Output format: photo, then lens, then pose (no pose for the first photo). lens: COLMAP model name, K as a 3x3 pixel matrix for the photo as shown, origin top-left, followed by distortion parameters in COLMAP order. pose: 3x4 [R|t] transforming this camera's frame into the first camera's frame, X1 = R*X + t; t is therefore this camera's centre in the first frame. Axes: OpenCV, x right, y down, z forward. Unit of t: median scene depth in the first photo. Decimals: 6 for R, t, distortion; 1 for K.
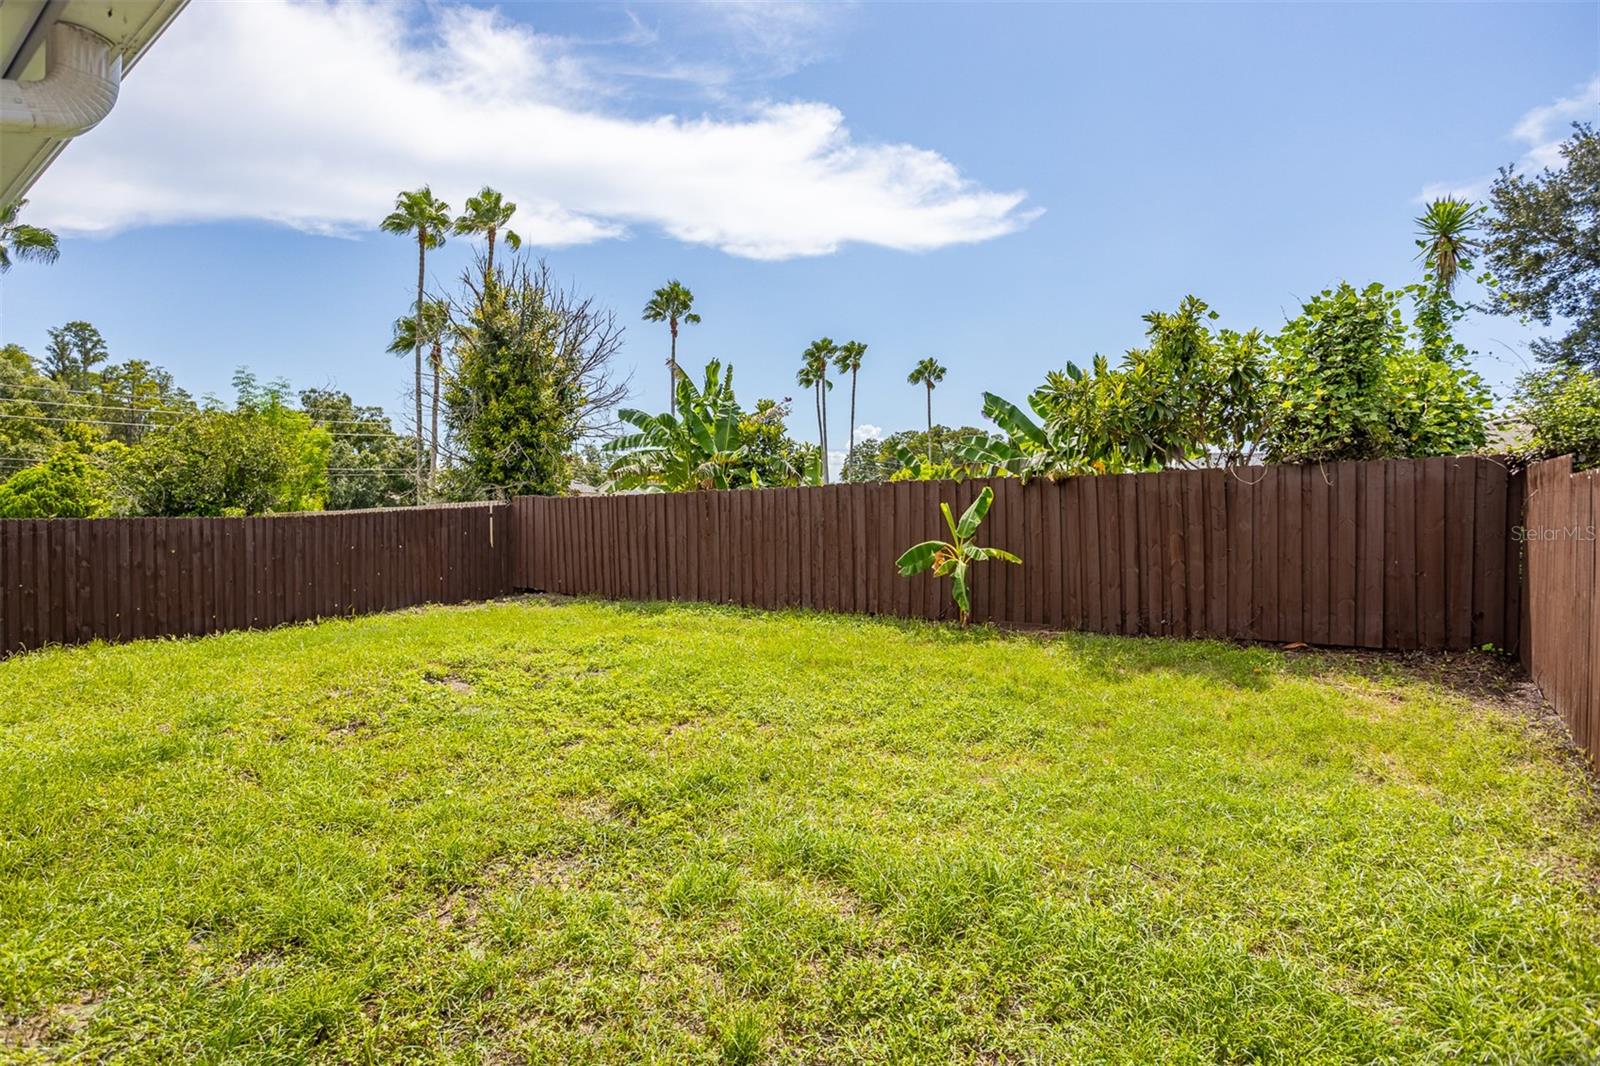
lens RADIAL K [[820.2, 0, 799.5], [0, 820.2, 525.6], [0, 0, 1]] dist [-0.045918, 0.035278]
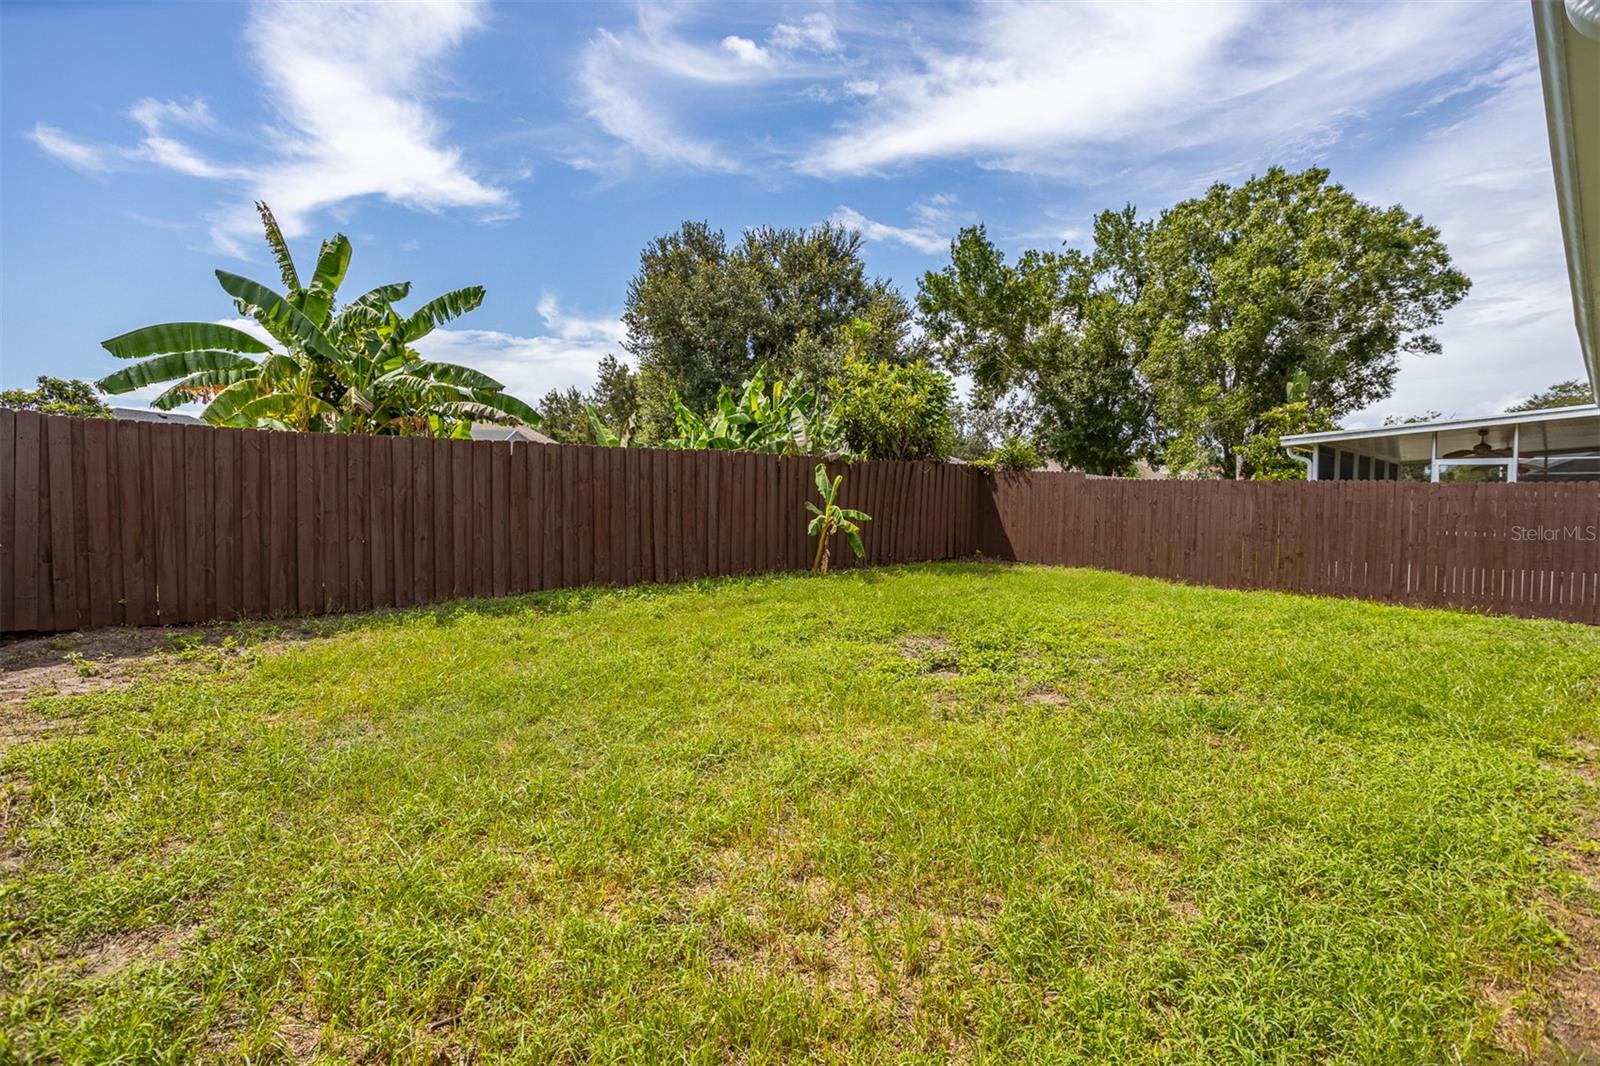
lens RADIAL K [[820.2, 0, 799.5], [0, 820.2, 525.6], [0, 0, 1]] dist [-0.045918, 0.035278]
pose [[0.146229, -0.027332, 0.988873, -0.783818], [-0.007320, 0.999561, 0.028710, 0.010157], [-0.989224, -0.011437, 0.145964, 0.622985]]
